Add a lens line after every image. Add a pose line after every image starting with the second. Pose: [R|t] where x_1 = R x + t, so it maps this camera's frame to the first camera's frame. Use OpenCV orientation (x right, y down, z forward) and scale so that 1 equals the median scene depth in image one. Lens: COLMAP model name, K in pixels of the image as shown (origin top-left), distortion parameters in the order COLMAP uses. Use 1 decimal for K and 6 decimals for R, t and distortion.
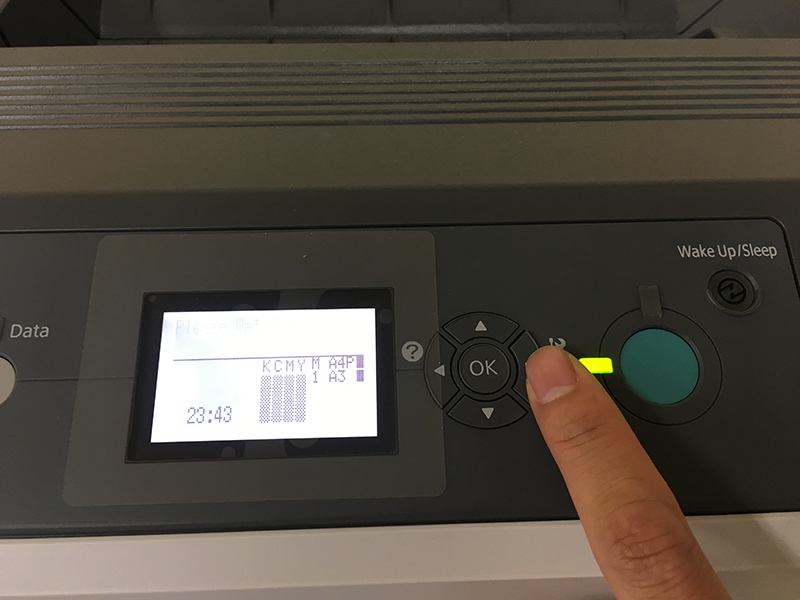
lens RADIAL K [[680.0, 0, 400.0], [0, 680.0, 300.0], [0, 0, 1]] dist [0.060337, -0.115385]
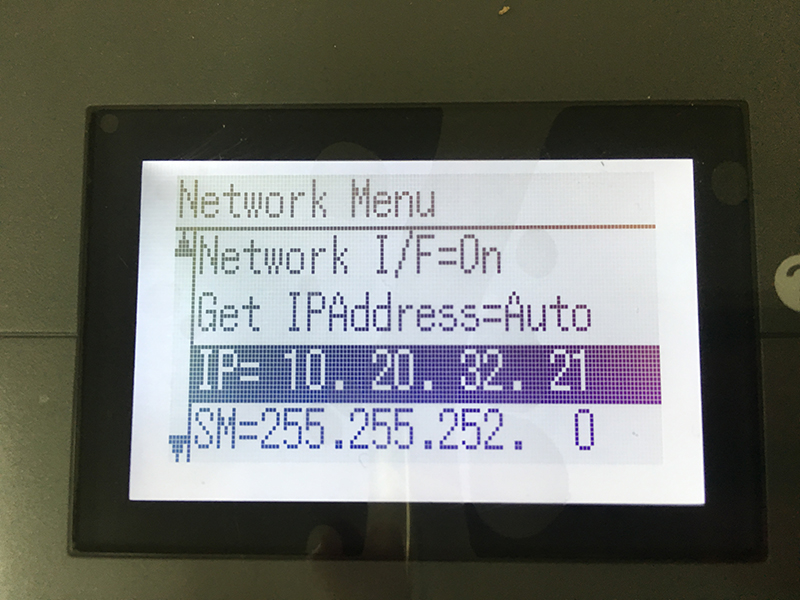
lens RADIAL K [[680.0, 0, 400.0], [0, 680.0, 300.0], [0, 0, 1]] dist [0.060337, -0.115385]
pose [[0.998329, 0.027294, -0.050926, -0.170919], [-0.012534, 0.962705, 0.270261, -0.012126], [0.056403, -0.269172, 0.961439, 0.591874]]
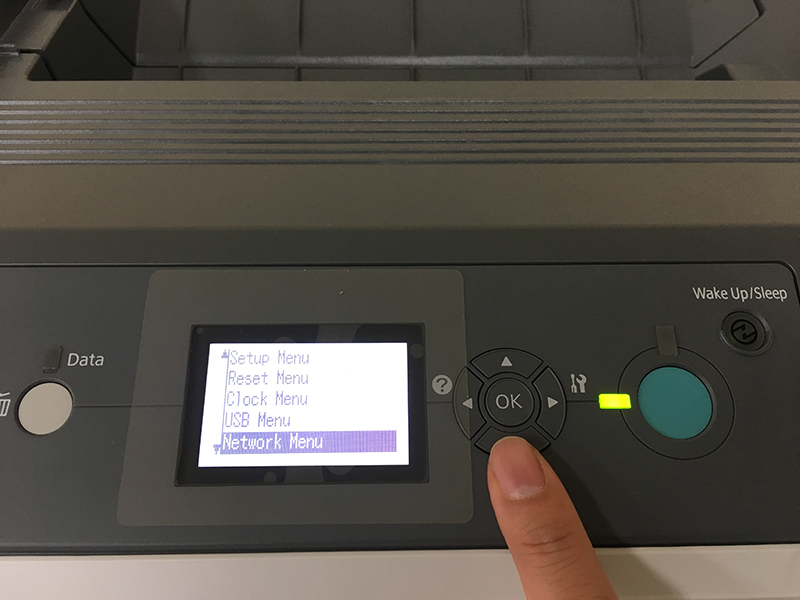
lens RADIAL K [[680.0, 0, 400.0], [0, 680.0, 300.0], [0, 0, 1]] dist [0.060337, -0.115385]
pose [[0.999808, 0.015848, -0.011493, -0.035456], [-0.015963, 0.999823, -0.009917, -0.042932], [0.011334, 0.010099, 0.999885, -0.064718]]
